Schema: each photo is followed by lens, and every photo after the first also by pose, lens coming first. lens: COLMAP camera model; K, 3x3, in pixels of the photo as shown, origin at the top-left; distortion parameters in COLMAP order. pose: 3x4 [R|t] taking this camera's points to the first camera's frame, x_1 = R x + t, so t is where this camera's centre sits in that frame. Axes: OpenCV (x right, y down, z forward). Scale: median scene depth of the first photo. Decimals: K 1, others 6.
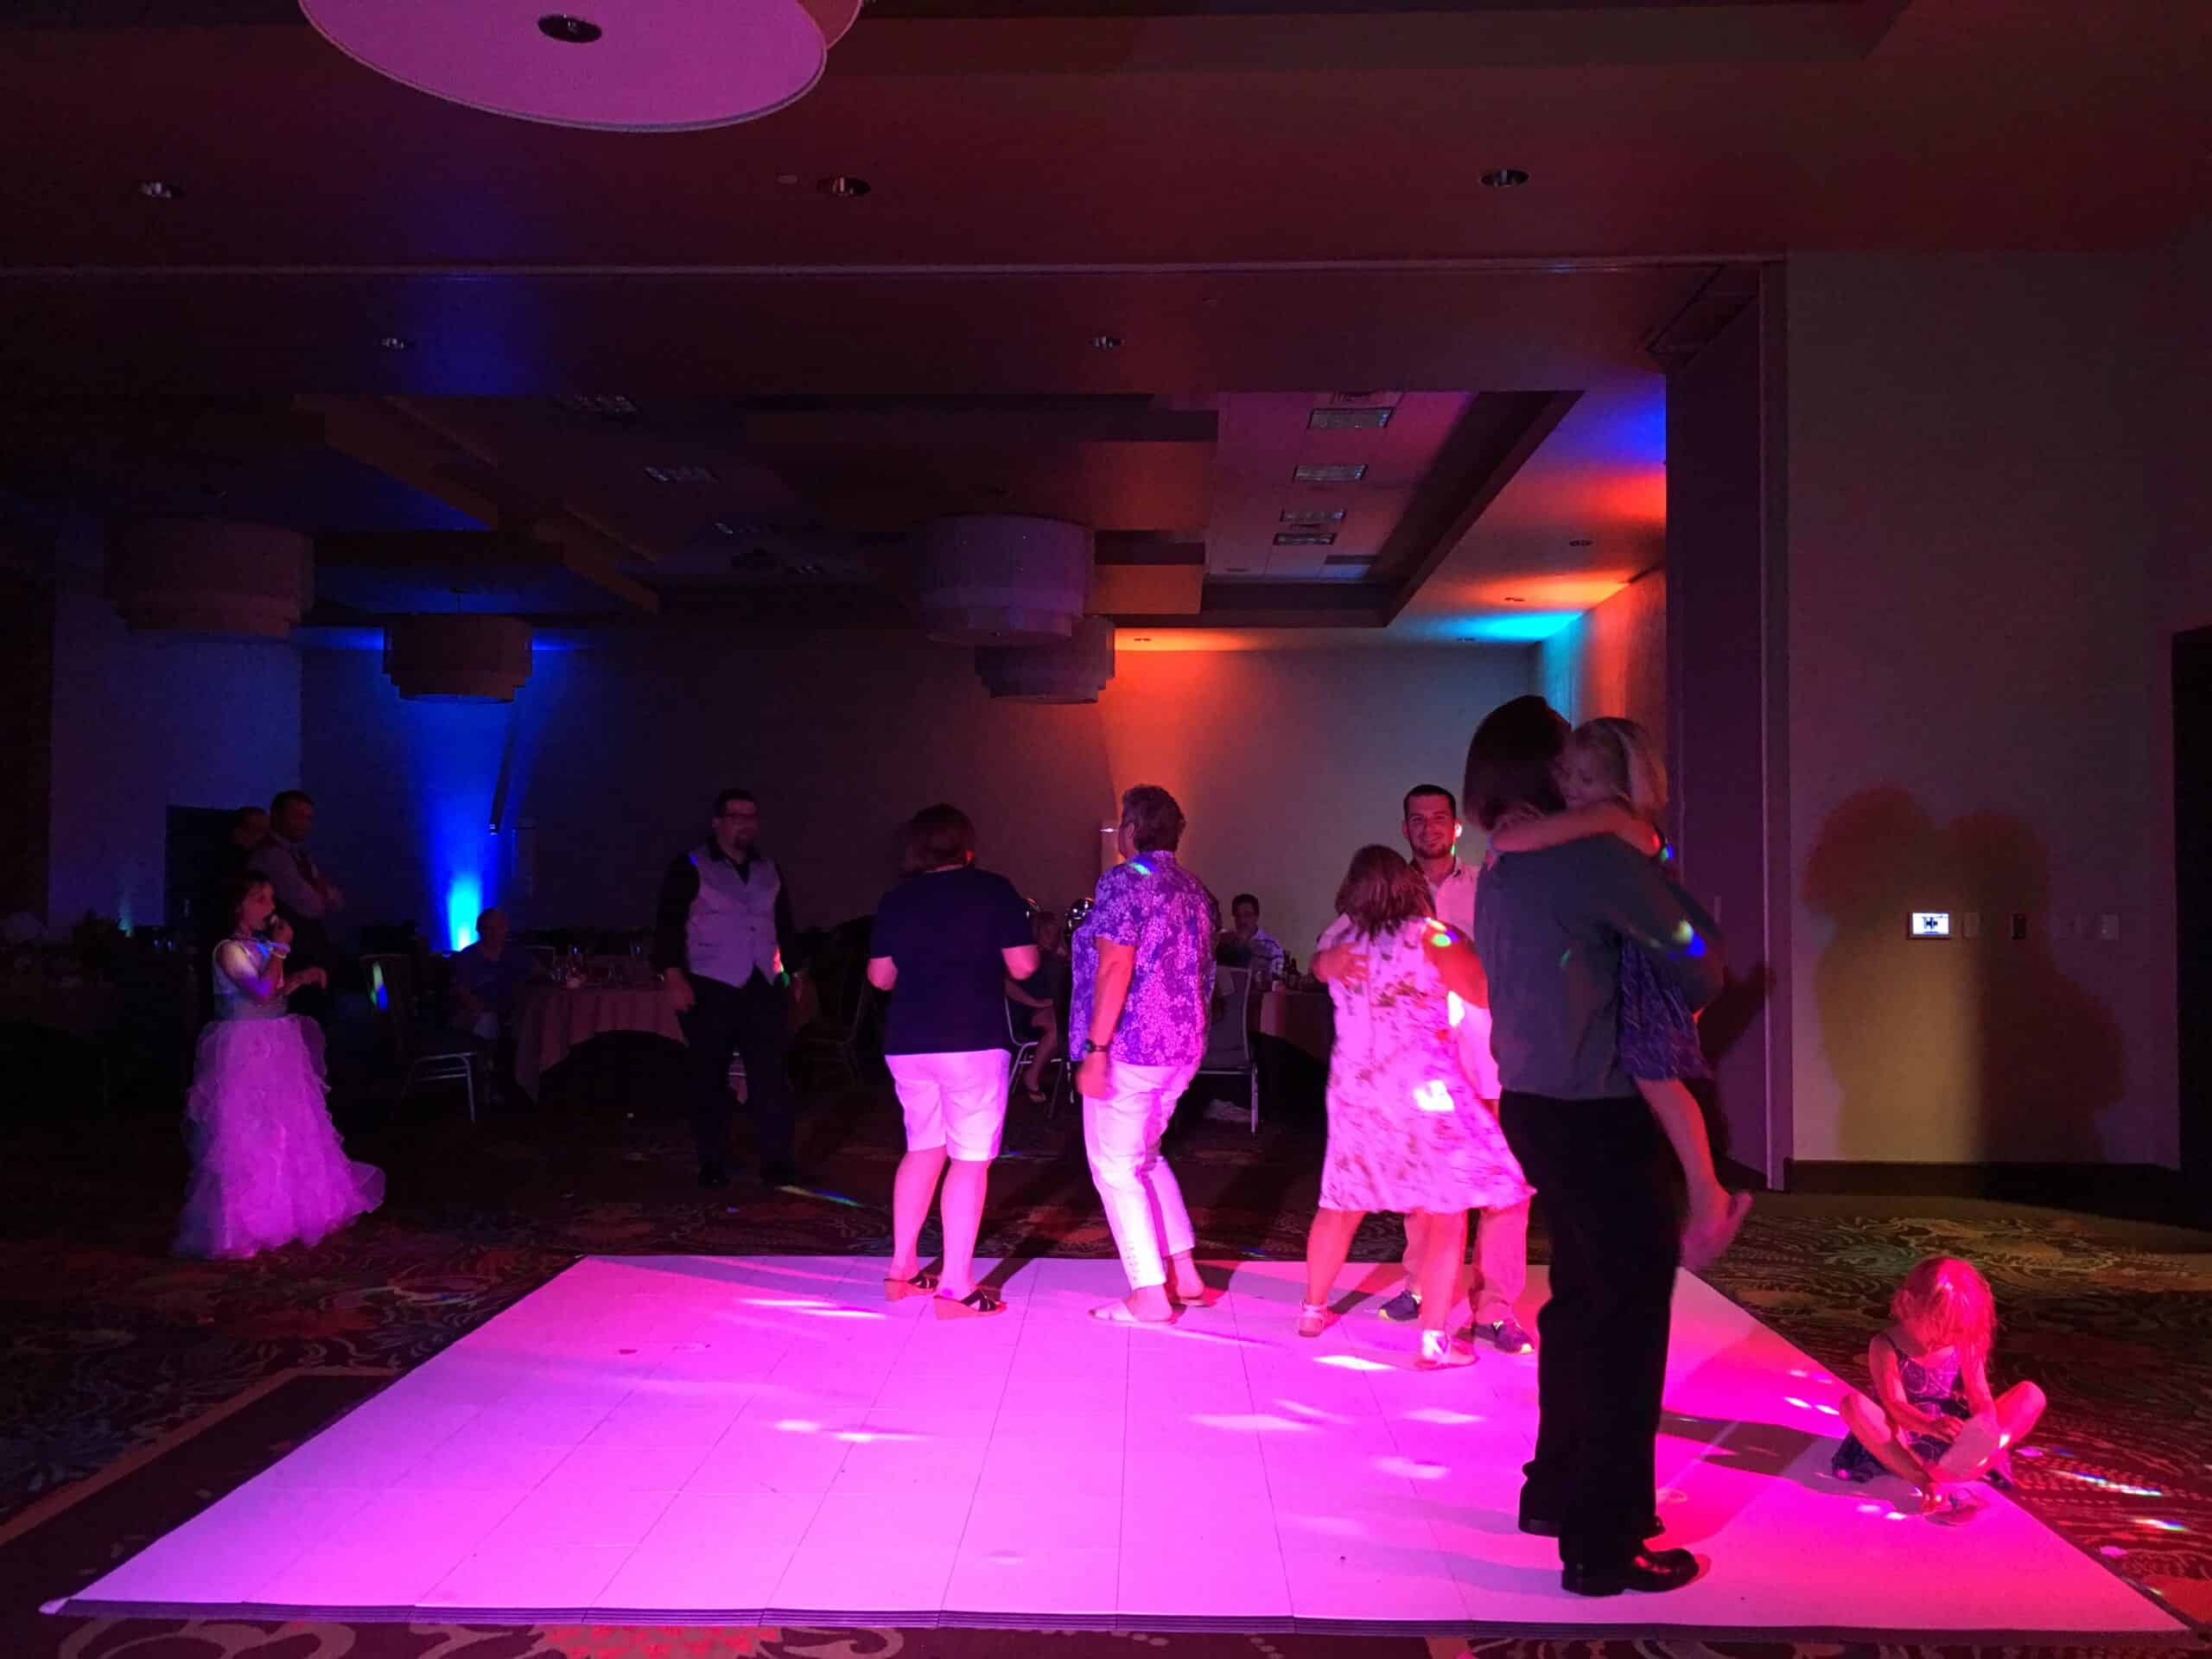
lens RADIAL K [[1897.7, 0, 1113.3], [0, 1897.7, 834.3], [0, 0, 1]] dist [0.029122, -0.062111]
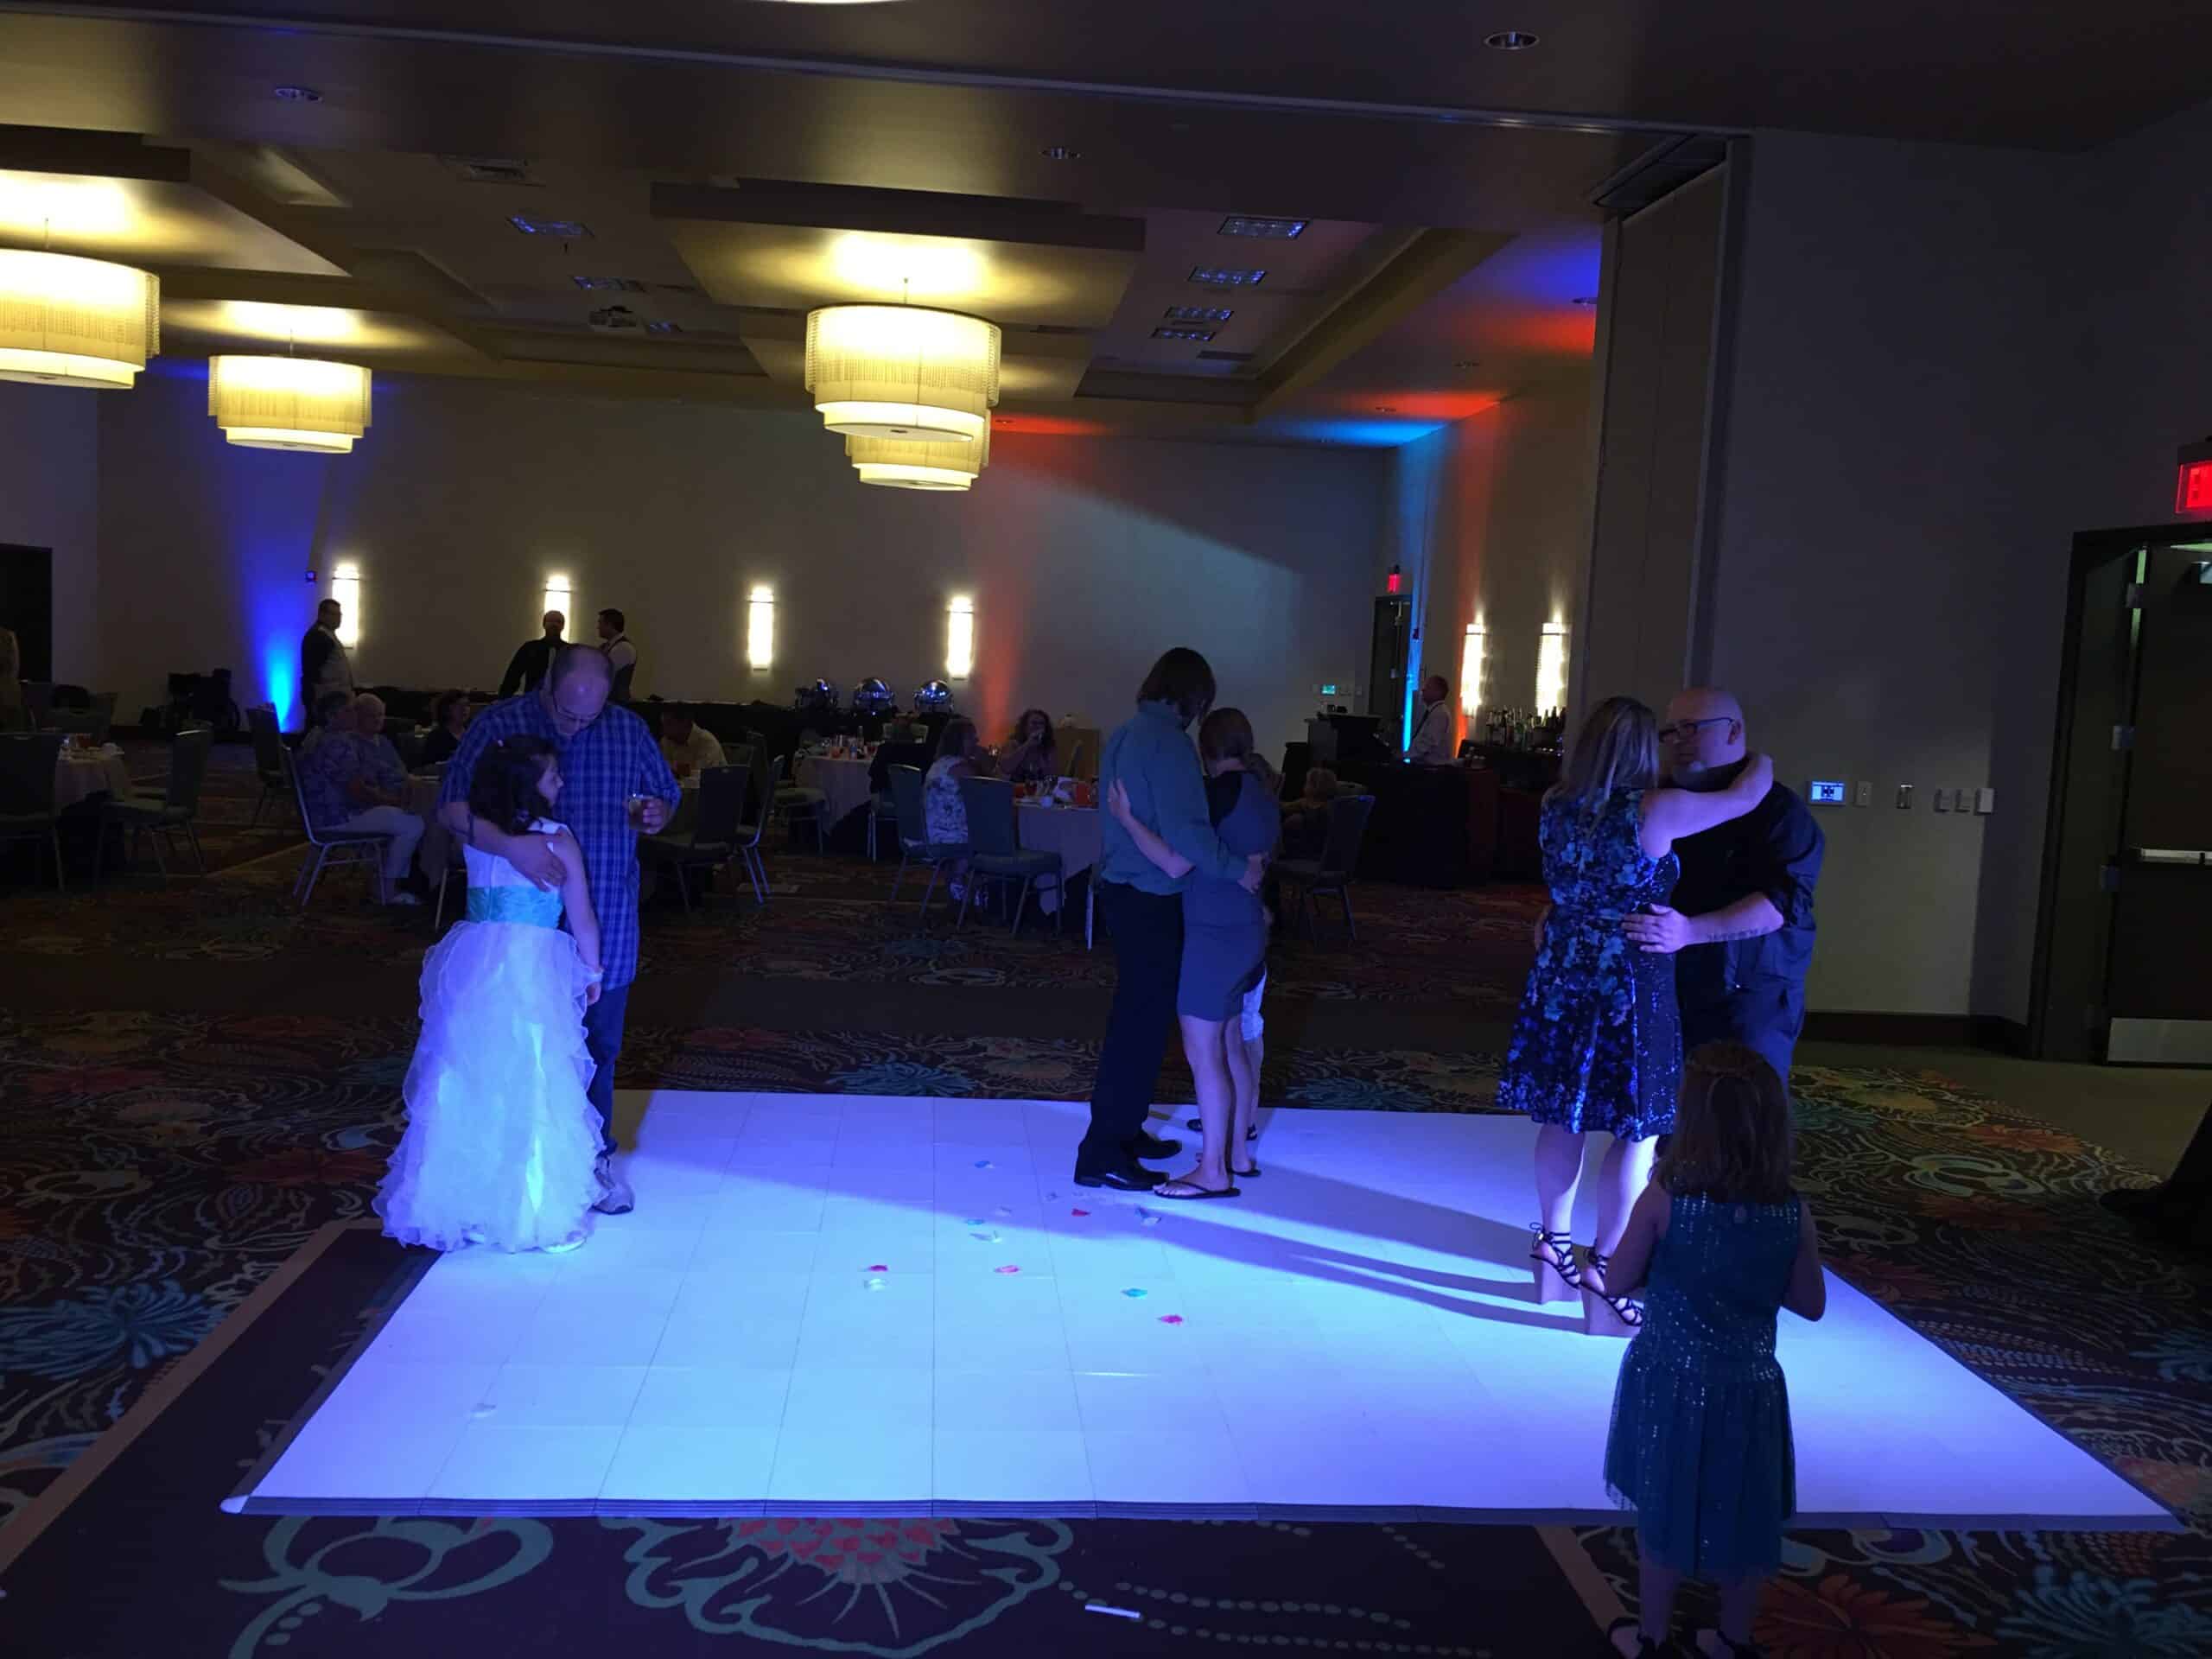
lens RADIAL K [[1897.7, 0, 1102.7], [0, 1897.7, 821.5], [0, 0, 1]] dist [0.029122, -0.062111]
pose [[0.992815, 0.035147, 0.114378, -0.172186], [-0.049104, 0.991364, 0.121596, -0.082598], [-0.109117, -0.126339, 0.985968, -0.014976]]
